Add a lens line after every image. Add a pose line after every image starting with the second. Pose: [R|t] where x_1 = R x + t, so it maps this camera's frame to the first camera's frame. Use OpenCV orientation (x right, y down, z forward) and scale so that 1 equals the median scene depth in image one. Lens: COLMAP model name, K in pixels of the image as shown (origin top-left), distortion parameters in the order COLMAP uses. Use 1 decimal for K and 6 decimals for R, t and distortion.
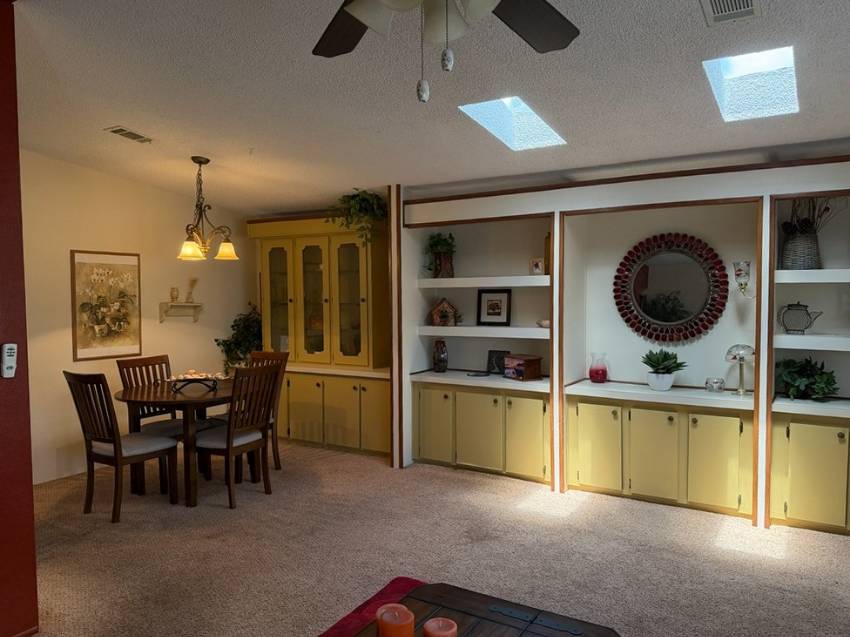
lens RADIAL K [[609.0, 0, 430.3], [0, 609.0, 324.2], [0, 0, 1]] dist [0.071619, -0.110879]
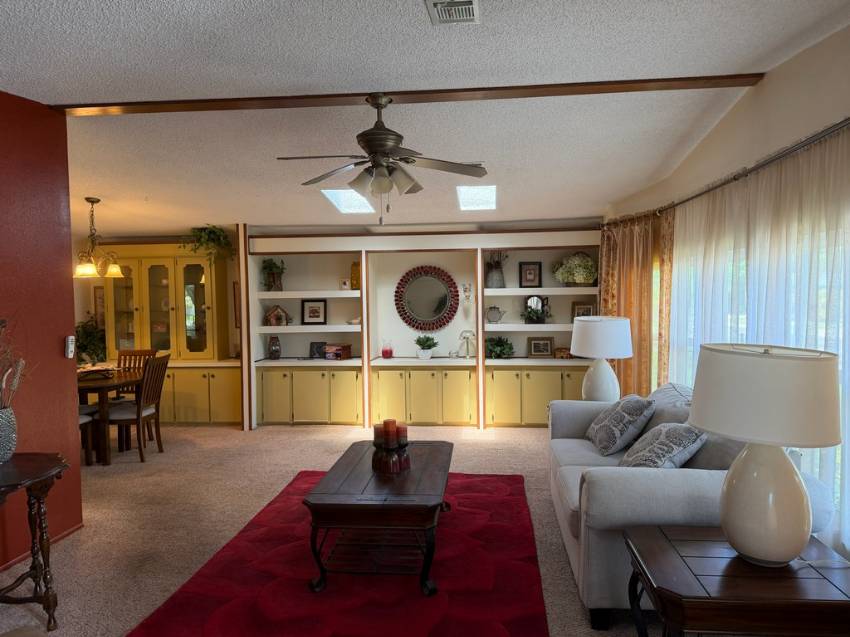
lens RADIAL K [[609.0, 0, 423.4], [0, 609.0, 321.5], [0, 0, 1]] dist [0.071619, -0.110879]
pose [[0.899963, -0.020577, 0.435481, -0.333016], [0.029440, 0.999474, -0.013615, 0.025094], [-0.434971, 0.025073, 0.900095, -0.467793]]
